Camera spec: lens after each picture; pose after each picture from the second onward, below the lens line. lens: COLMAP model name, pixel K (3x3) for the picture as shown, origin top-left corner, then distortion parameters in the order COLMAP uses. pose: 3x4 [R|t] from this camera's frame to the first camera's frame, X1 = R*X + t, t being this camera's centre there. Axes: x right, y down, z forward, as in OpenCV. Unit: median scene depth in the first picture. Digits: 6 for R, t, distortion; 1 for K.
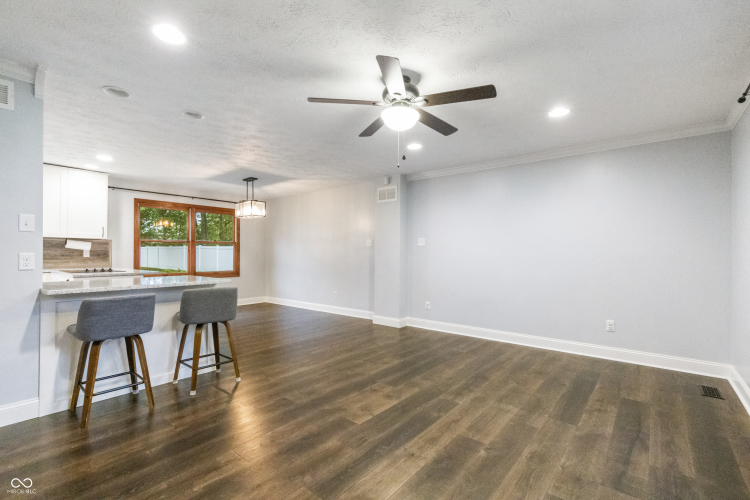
lens RADIAL K [[339.9, 0, 377.5], [0, 339.9, 251.8], [0, 0, 1]] dist [0.008882, -0.001333]
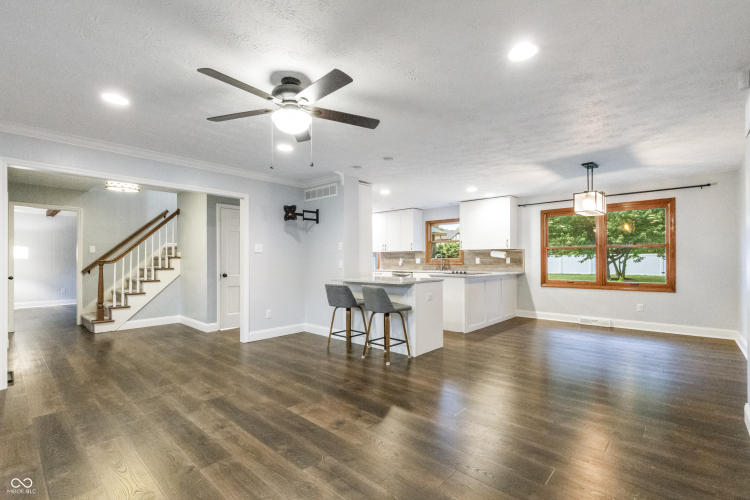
lens RADIAL K [[339.9, 0, 376.3], [0, 339.9, 257.4], [0, 0, 1]] dist [0.008882, -0.001333]
pose [[-0.054012, -0.013338, -0.998451, 0.655379], [0.009102, 0.999863, -0.013850, 0.008337], [0.998499, -0.009835, -0.053883, 0.825455]]
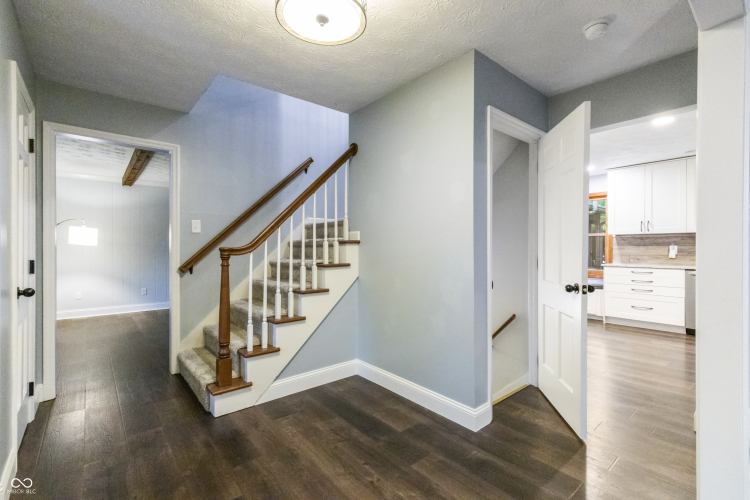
lens RADIAL K [[339.9, 0, 378.5], [0, 339.9, 249.5], [0, 0, 1]] dist [0.008882, -0.001333]
pose [[-0.183070, -0.001131, -0.983099, -0.160107], [0.006433, 0.999977, -0.002348, -0.003067], [0.983079, -0.006754, -0.183059, -0.023868]]
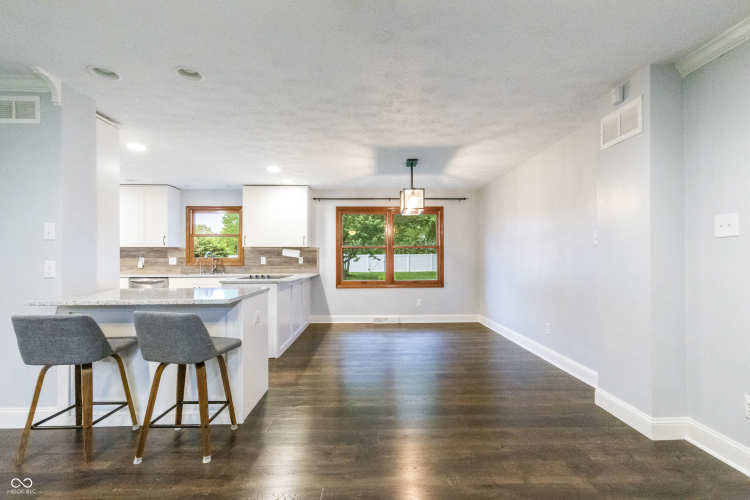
lens RADIAL K [[339.9, 0, 376.0], [0, 339.9, 255.8], [0, 0, 1]] dist [0.008882, -0.001333]
pose [[0.649896, -0.014706, -0.759881, 0.227605], [0.010734, 0.999891, -0.010170, 0.005064], [0.759947, -0.001547, 0.649983, 0.665266]]
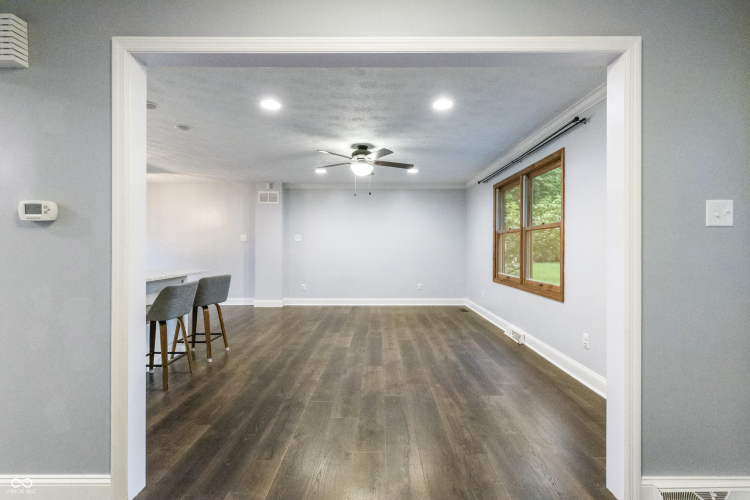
lens RADIAL K [[339.9, 0, 379.7], [0, 339.9, 248.0], [0, 0, 1]] dist [0.008882, -0.001333]
pose [[0.774540, -0.005795, 0.632499, -0.613690], [-0.001150, 0.999943, 0.010570, -0.006513], [-0.632524, -0.008914, 0.774489, -0.252778]]
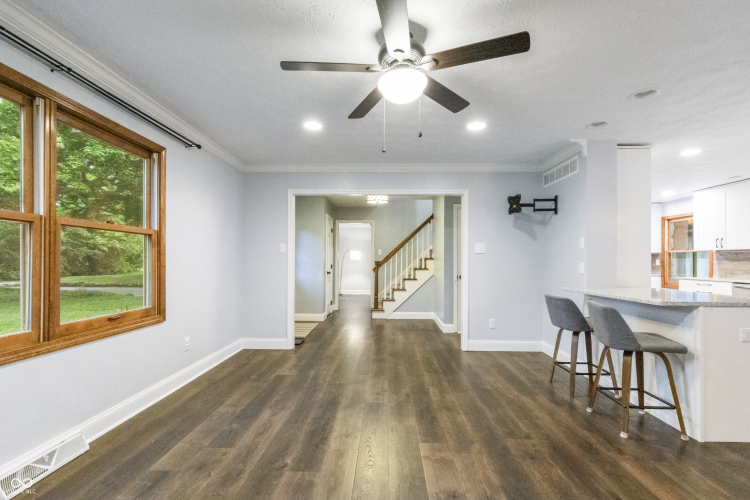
lens RADIAL K [[339.9, 0, 378.7], [0, 339.9, 260.2], [0, 0, 1]] dist [0.008882, -0.001333]
pose [[-0.787464, -0.011724, -0.616249, 0.373591], [-0.005213, 0.999910, -0.012362, 0.008269], [0.616338, -0.006522, -0.787455, 1.009325]]
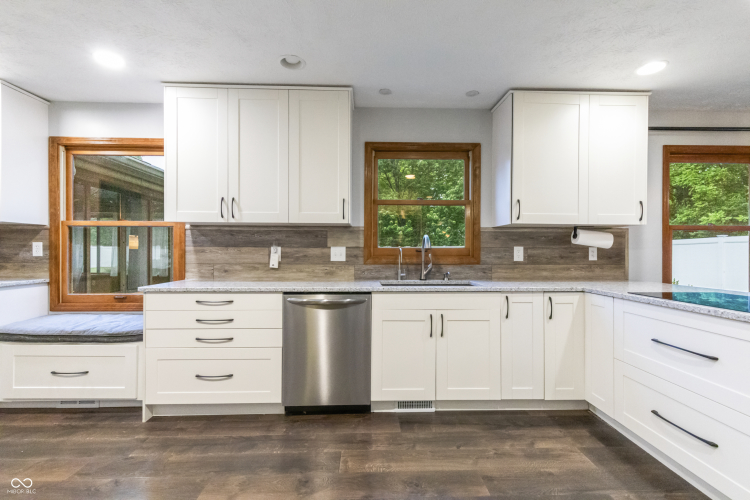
lens RADIAL K [[339.9, 0, 375.5], [0, 339.9, 257.7], [0, 0, 1]] dist [0.008882, -0.001333]
pose [[0.656514, 0.008833, -0.754262, -0.957294], [0.005610, 0.999847, 0.016592, -0.000442], [0.754293, -0.015124, 0.656364, 0.531113]]
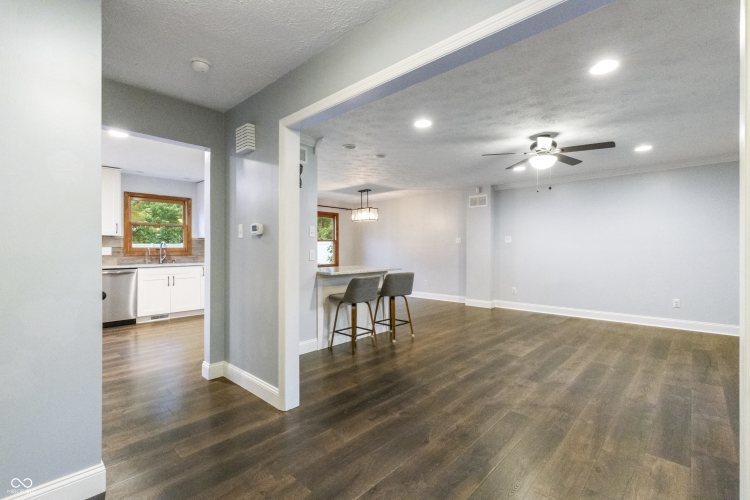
lens RADIAL K [[339.9, 0, 376.8], [0, 339.9, 247.2], [0, 0, 1]] dist [0.008882, -0.001333]
pose [[0.997853, -0.006459, -0.065179, -0.375046], [0.006510, 0.999979, 0.000566, -0.005952], [0.065174, -0.000989, 0.997873, -0.379671]]
